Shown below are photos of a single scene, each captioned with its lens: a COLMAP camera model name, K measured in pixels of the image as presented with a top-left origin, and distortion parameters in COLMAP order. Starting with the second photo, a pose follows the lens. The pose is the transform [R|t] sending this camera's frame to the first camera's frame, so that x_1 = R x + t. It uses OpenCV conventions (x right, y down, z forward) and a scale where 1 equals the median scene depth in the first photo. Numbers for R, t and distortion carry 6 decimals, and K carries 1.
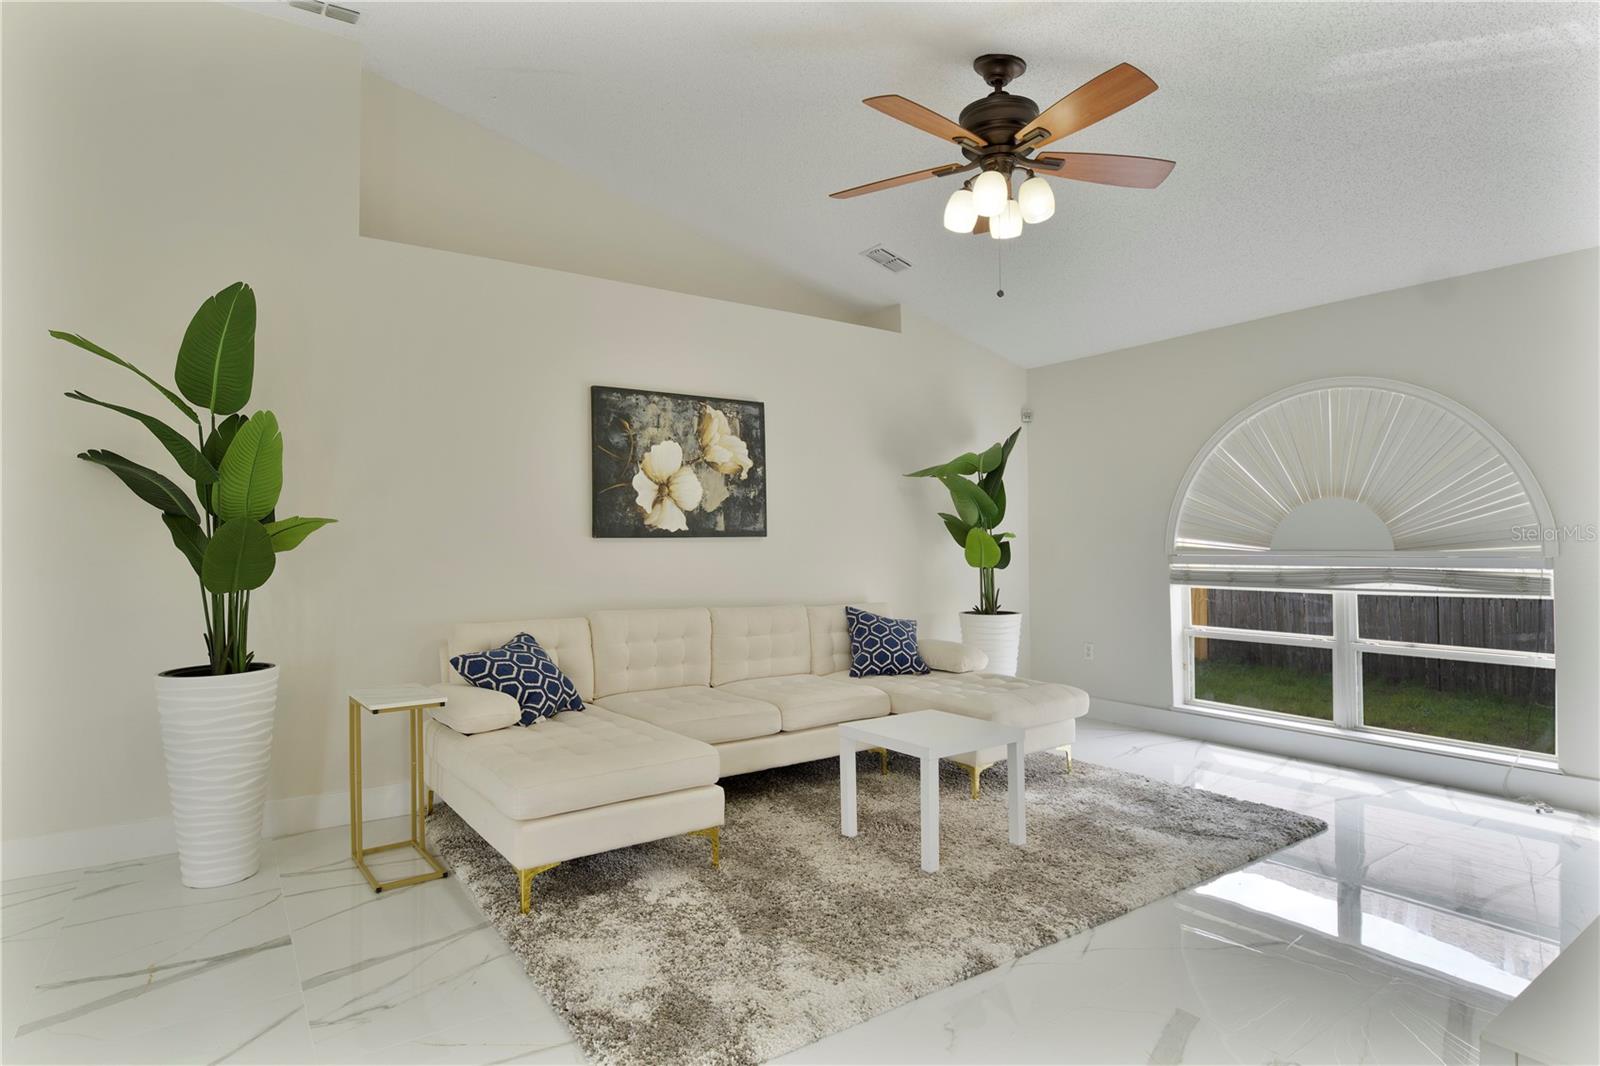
lens RADIAL K [[842.8, 0, 786.3], [0, 842.8, 526.0], [0, 0, 1]] dist [-0.024903, 0.002821]
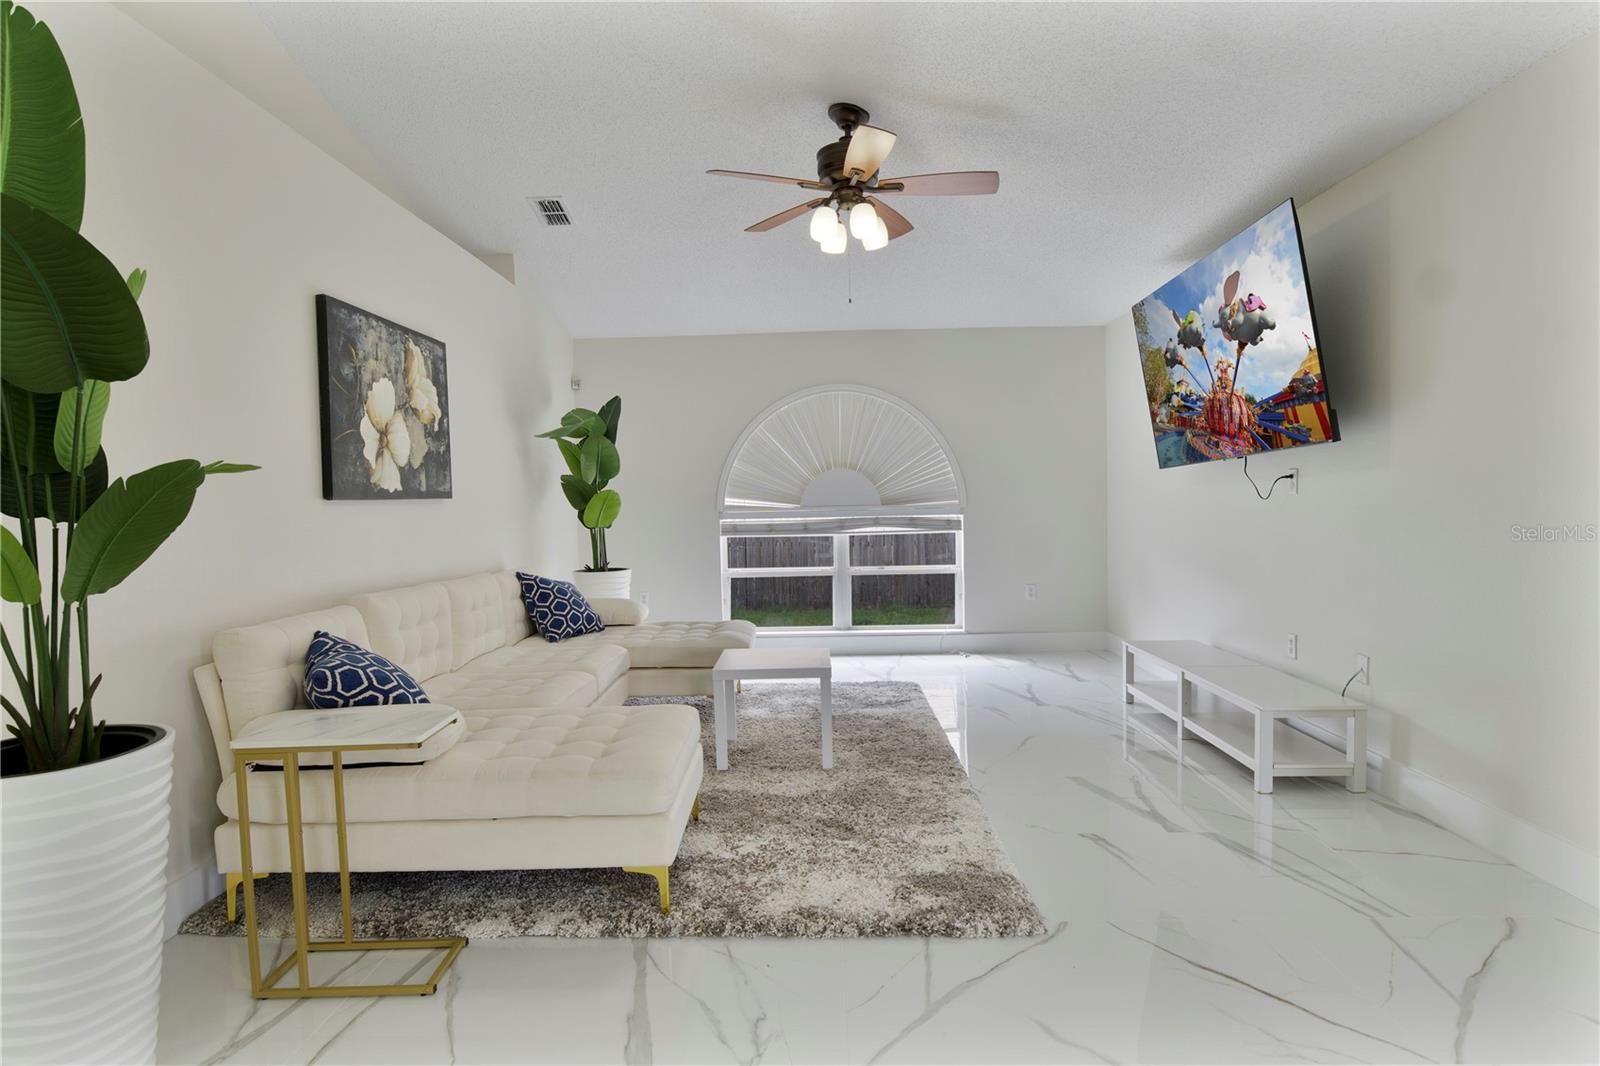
lens RADIAL K [[842.8, 0, 786.3], [0, 842.8, 526.0], [0, 0, 1]] dist [-0.024903, 0.002821]
pose [[0.595278, -0.030840, 0.802928, -0.556185], [0.000261, 0.999271, 0.038188, 0.008608], [-0.803520, -0.022522, 0.594852, 0.219175]]
